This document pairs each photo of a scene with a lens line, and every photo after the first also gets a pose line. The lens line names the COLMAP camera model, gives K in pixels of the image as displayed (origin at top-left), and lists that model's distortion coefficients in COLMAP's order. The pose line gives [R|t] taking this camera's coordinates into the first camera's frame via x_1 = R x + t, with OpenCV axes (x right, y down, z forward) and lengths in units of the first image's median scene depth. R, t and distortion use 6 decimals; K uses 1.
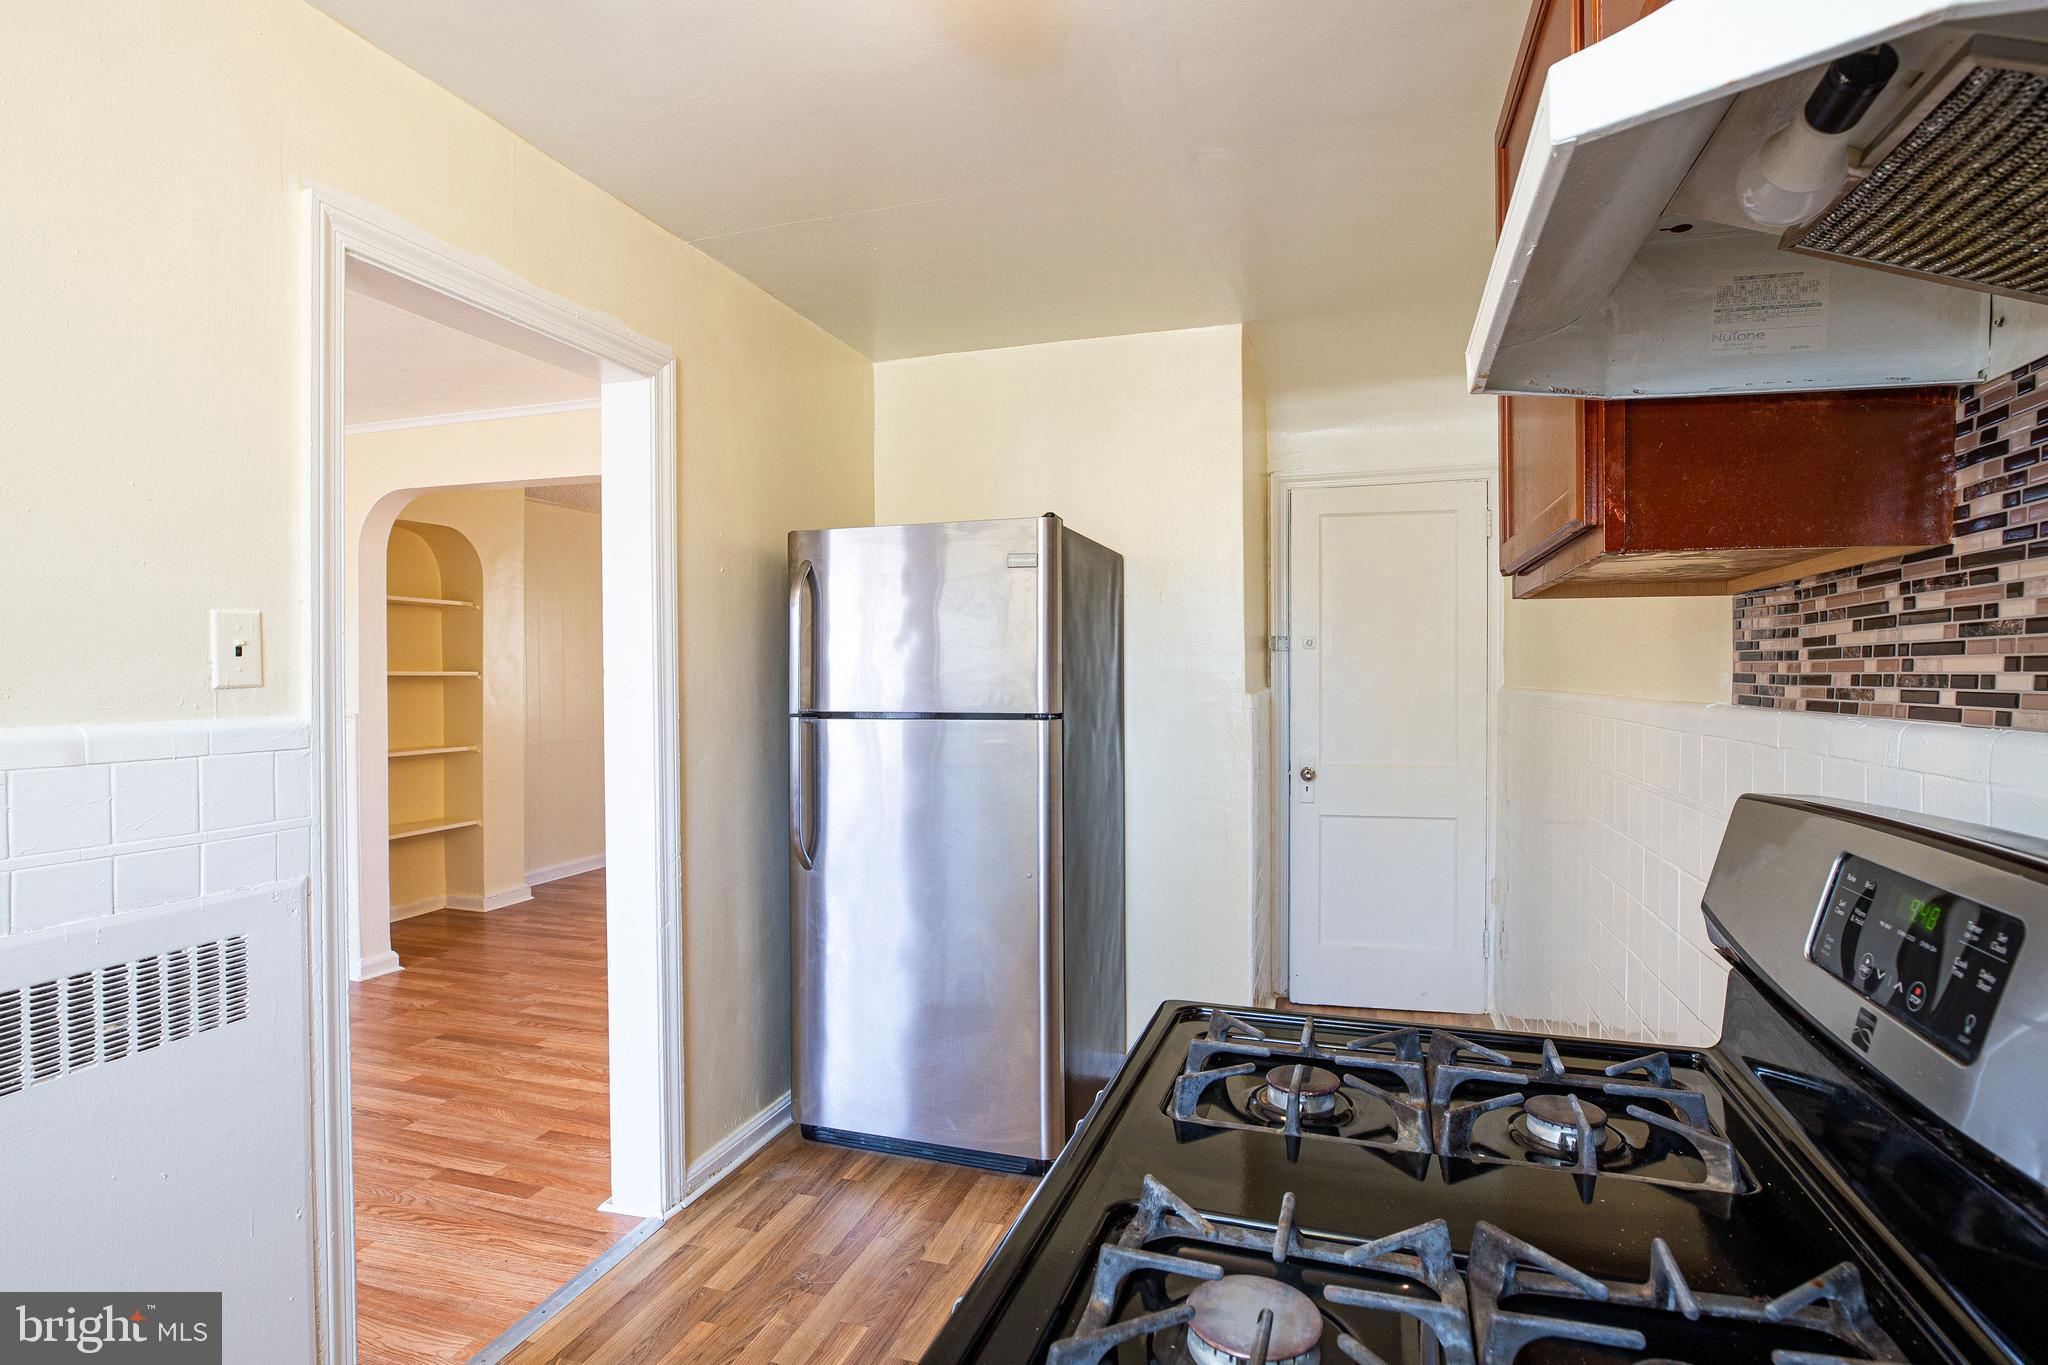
lens RADIAL K [[1026.0, 0, 1020.0], [0, 1026.0, 685.9], [0, 0, 1]] dist [-0.035738, 0.010424]
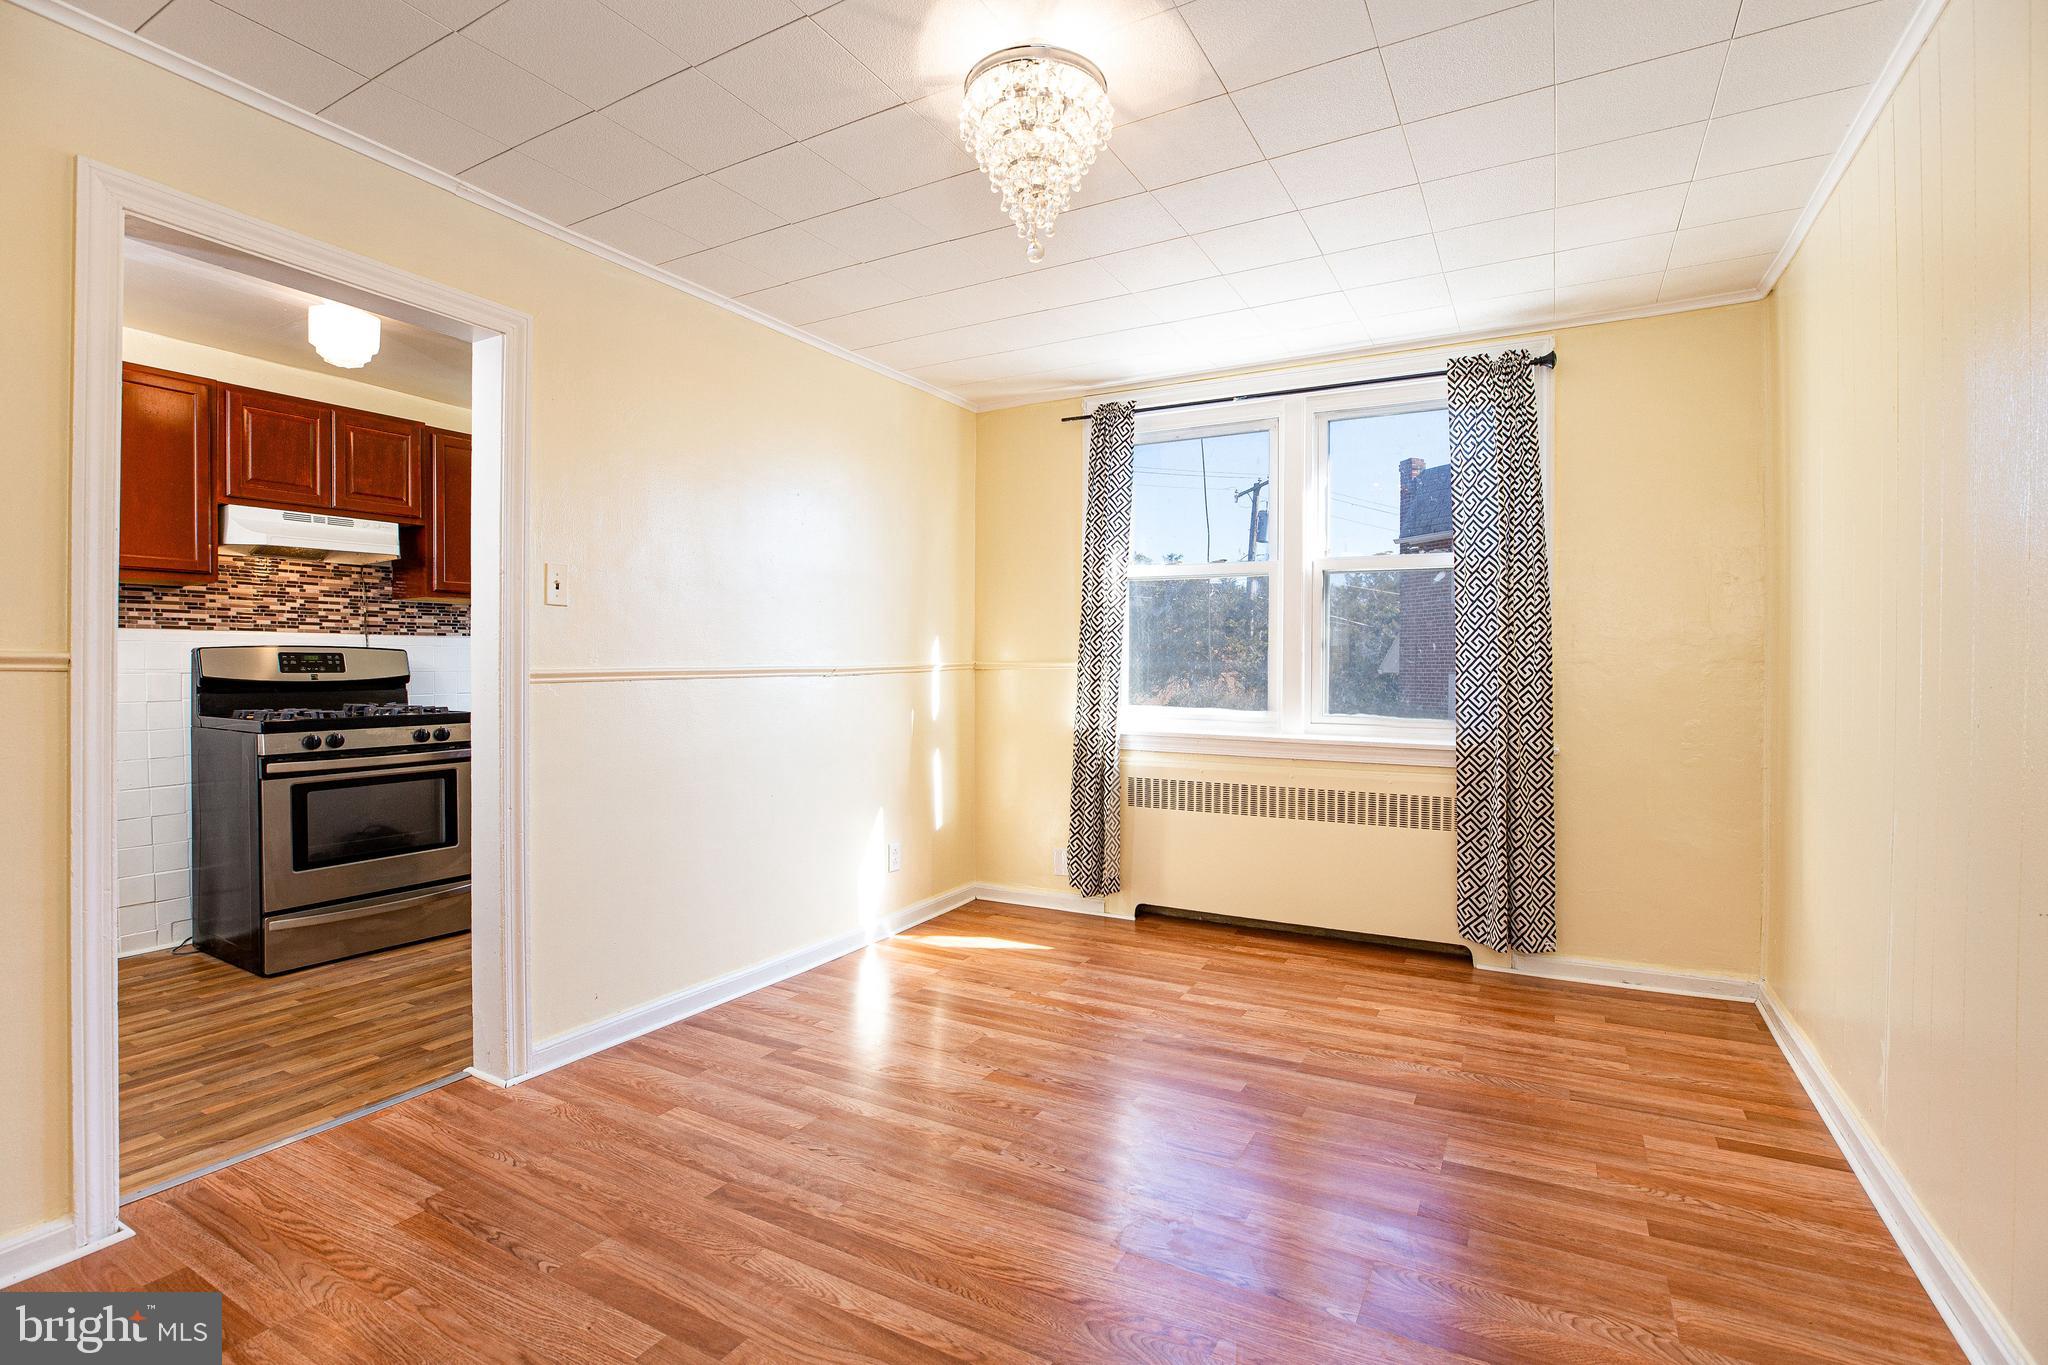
lens RADIAL K [[944.0, 0, 1039.8], [0, 944.0, 669.7], [0, 0, 1]] dist [-0.039462, 0.010747]
pose [[-0.981380, 0.001937, 0.192065, -3.037575], [0.005254, 0.999846, 0.016762, 0.146385], [-0.192003, 0.017459, -0.981239, 3.745143]]
